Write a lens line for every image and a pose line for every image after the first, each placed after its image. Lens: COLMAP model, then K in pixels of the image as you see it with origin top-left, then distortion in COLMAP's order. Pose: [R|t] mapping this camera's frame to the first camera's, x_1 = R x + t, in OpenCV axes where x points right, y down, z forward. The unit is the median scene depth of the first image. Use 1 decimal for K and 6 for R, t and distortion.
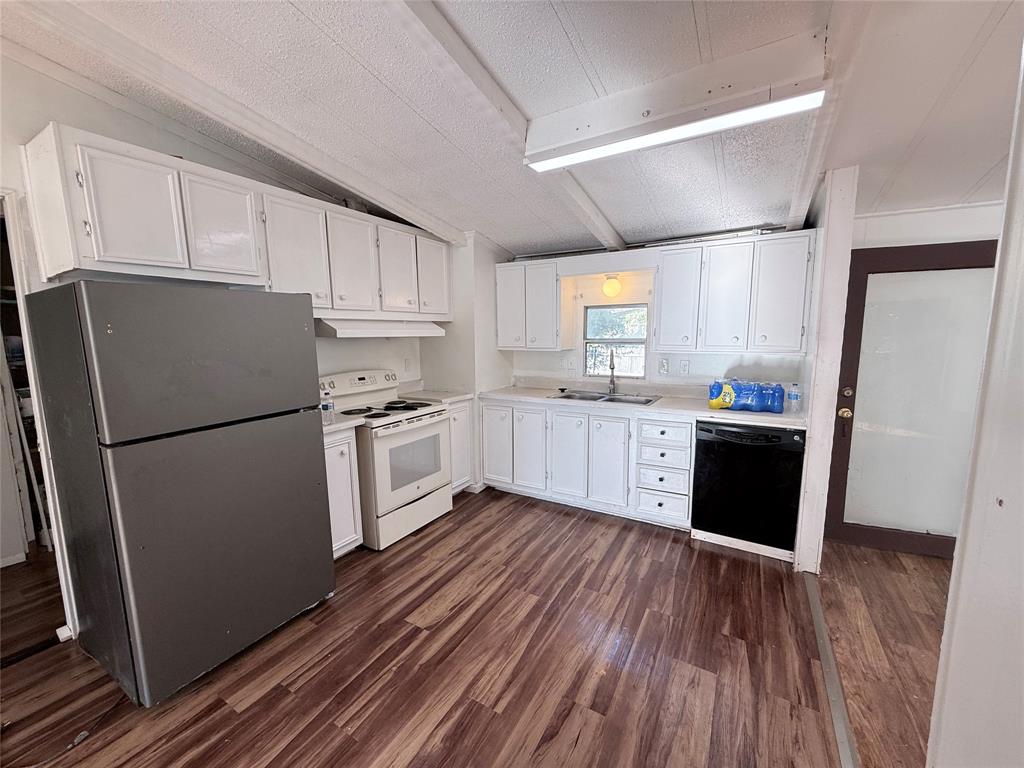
lens RADIAL K [[409.6, 0, 509.1], [0, 409.6, 386.9], [0, 0, 1]] dist [0.000812, 0.000099]
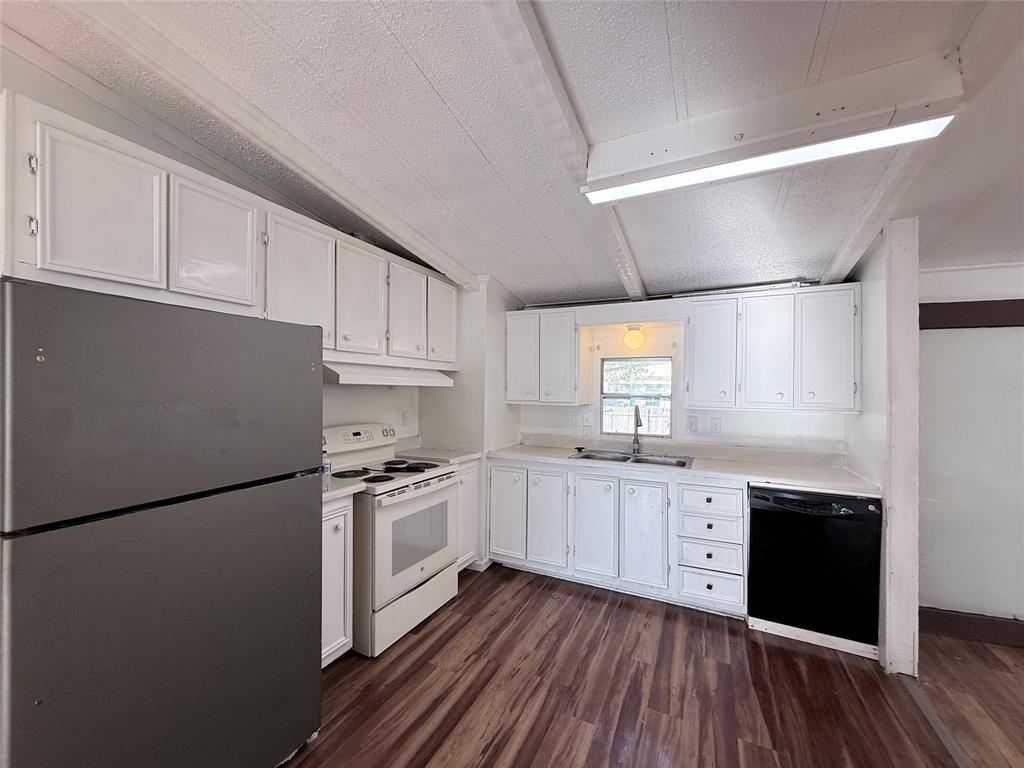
lens RADIAL K [[409.6, 0, 508.7], [0, 409.6, 385.9], [0, 0, 1]] dist [0.000812, 0.000099]
pose [[0.996829, 0.020748, 0.076815, -0.133184], [-0.009704, 0.989898, -0.141447, -0.001883], [-0.078974, 0.140253, 0.986961, 0.144928]]
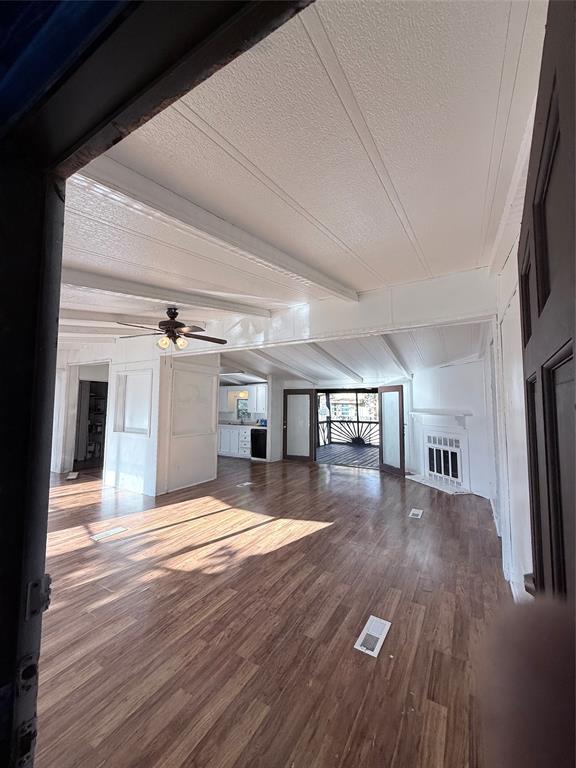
lens RADIAL K [[307.2, 0, 286.9], [0, 307.2, 384.0], [0, 0, 1]] dist [0.000812, 0.000099]
pose [[0.999486, 0.022492, -0.022860, 0.899474], [-0.026655, 0.978977, -0.202221, 0.263740], [0.017831, 0.202727, 0.979073, -2.144652]]
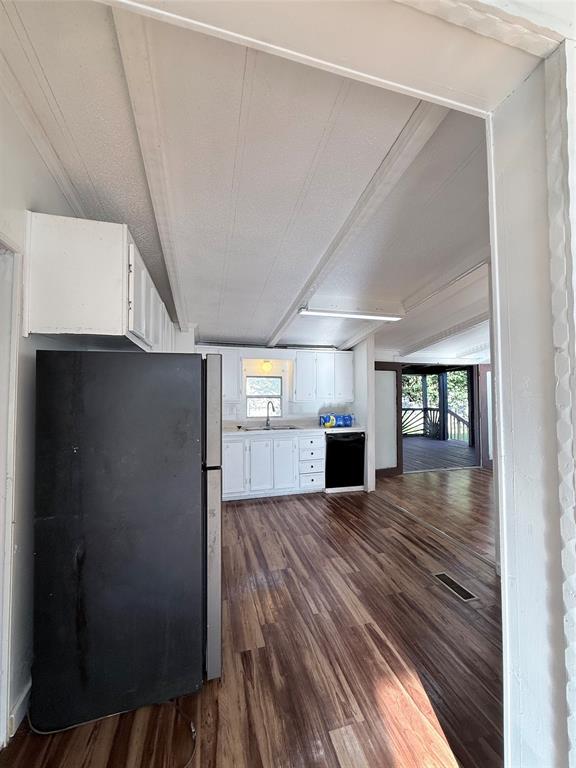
lens RADIAL K [[307.2, 0, 292.4], [0, 307.2, 383.5], [0, 0, 1]] dist [0.000812, 0.000099]
pose [[0.682450, 0.031835, 0.730239, -0.835163], [0.091386, 0.987496, -0.128455, 0.015956], [-0.725197, 0.154398, 0.671007, 0.032580]]
